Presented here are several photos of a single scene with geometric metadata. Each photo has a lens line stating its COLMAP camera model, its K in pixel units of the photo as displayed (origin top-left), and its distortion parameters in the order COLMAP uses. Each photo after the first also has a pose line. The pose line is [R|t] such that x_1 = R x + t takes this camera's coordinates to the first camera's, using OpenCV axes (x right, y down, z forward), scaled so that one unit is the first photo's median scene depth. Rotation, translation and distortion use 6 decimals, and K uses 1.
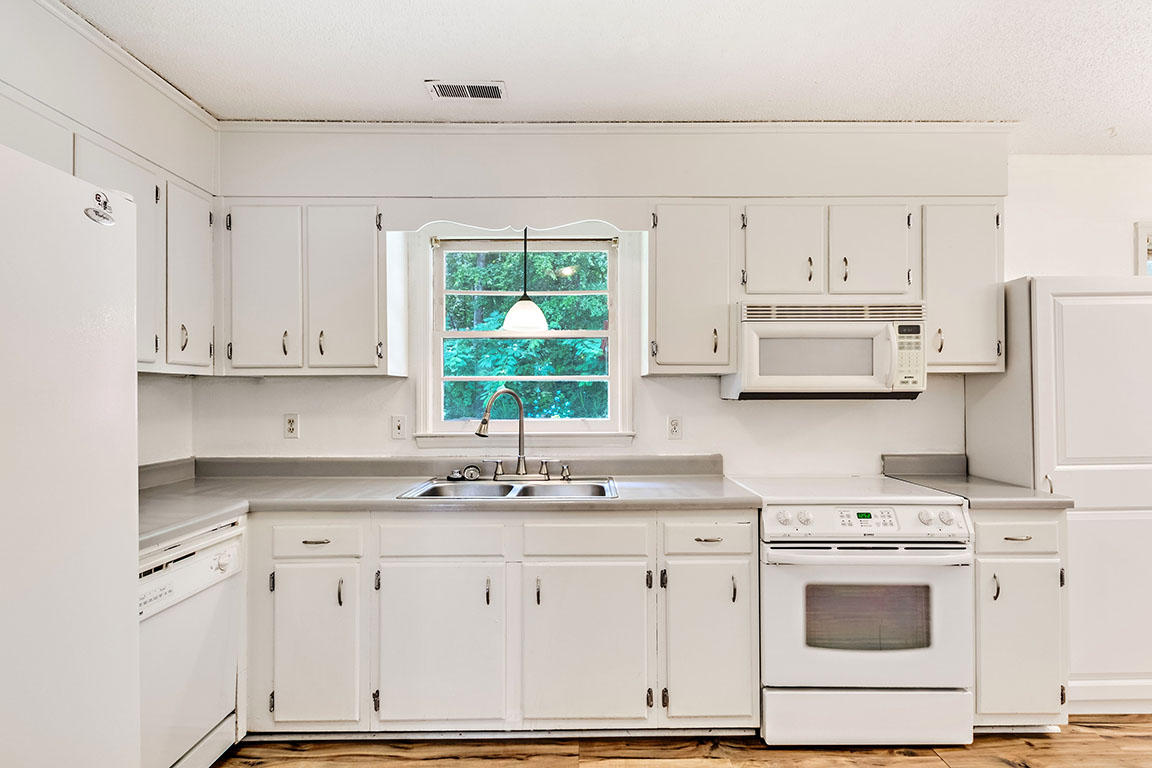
lens RADIAL K [[581.7, 0, 578.9], [0, 581.7, 392.5], [0, 0, 1]] dist [0.009046, -0.001338]
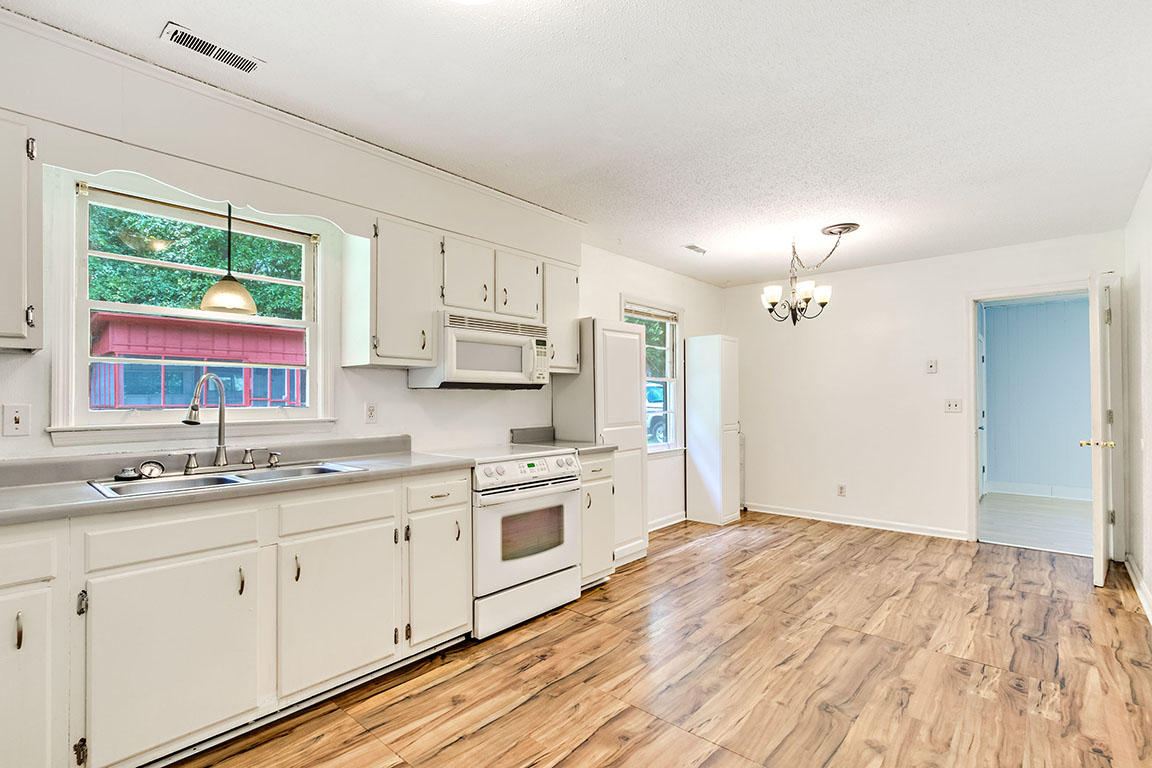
lens RADIAL K [[538.3, 0, 588.0], [0, 538.3, 395.0], [0, 0, 1]] dist [0.006736, 0.000373]
pose [[0.663938, 0.004317, 0.747775, -0.399093], [0.000292, 0.999982, -0.006032, 0.036219], [-0.747787, 0.004223, 0.663925, -0.020527]]
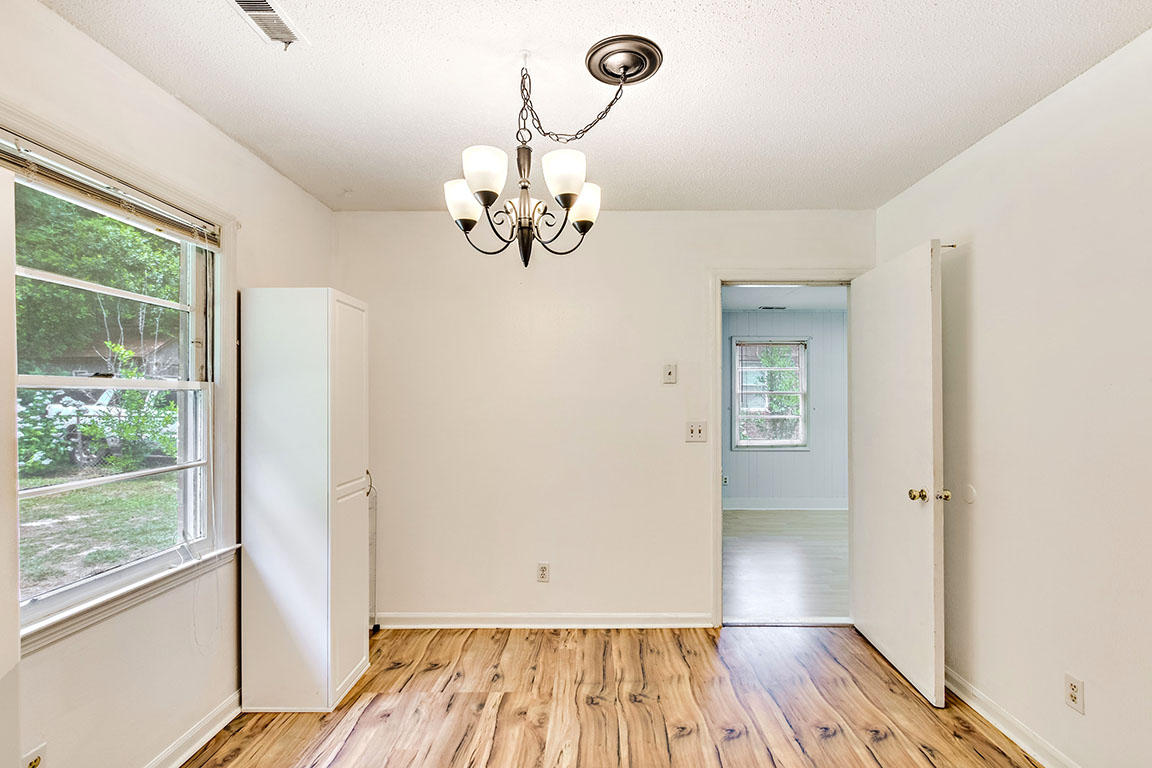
lens RADIAL K [[538.3, 0, 588.0], [0, 538.3, 395.0], [0, 0, 1]] dist [0.006736, 0.000373]
pose [[0.021951, 0.005211, 0.999745, 0.585838], [-0.001231, 0.999986, -0.005185, -0.019009], [-0.999758, -0.001117, 0.021957, 0.517672]]
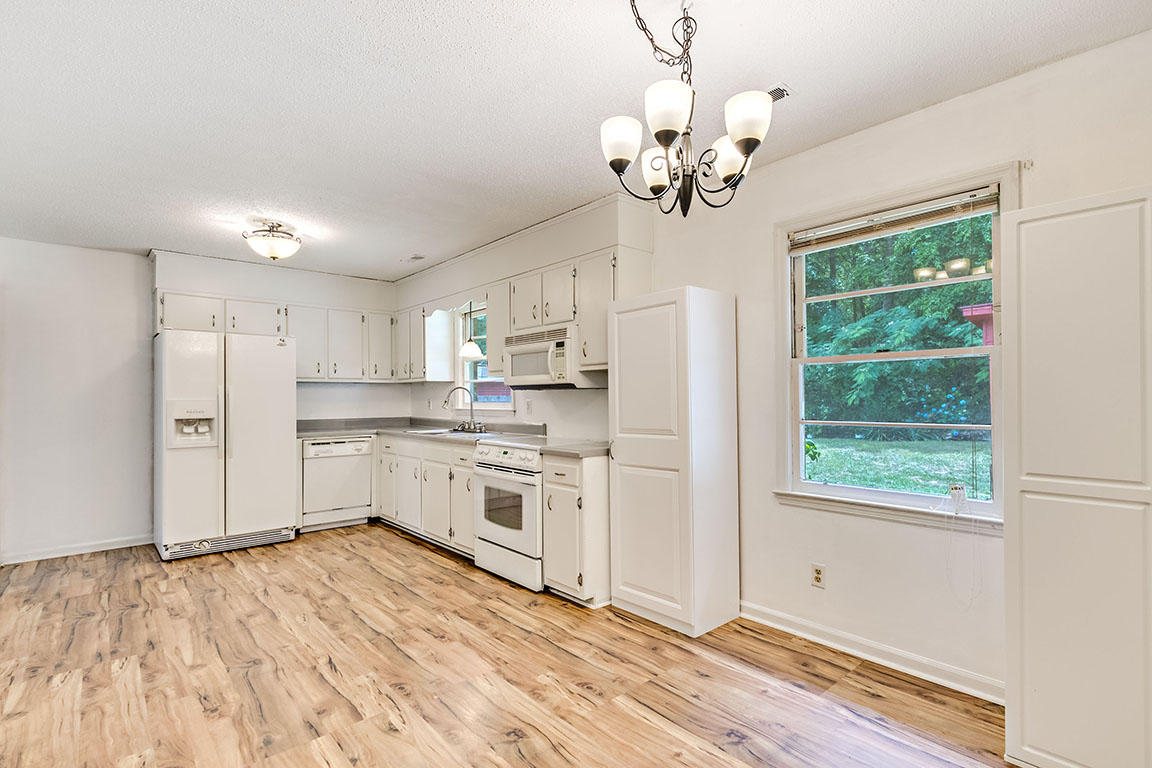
lens RADIAL K [[538.5, 0, 577.2], [0, 538.5, 397.0], [0, 0, 1]] dist [0.001632, -0.000913]
pose [[0.656225, -0.002272, -0.754562, 1.706500], [0.007752, 0.999963, 0.003731, 0.030552], [0.754526, -0.008298, 0.656218, 0.066995]]
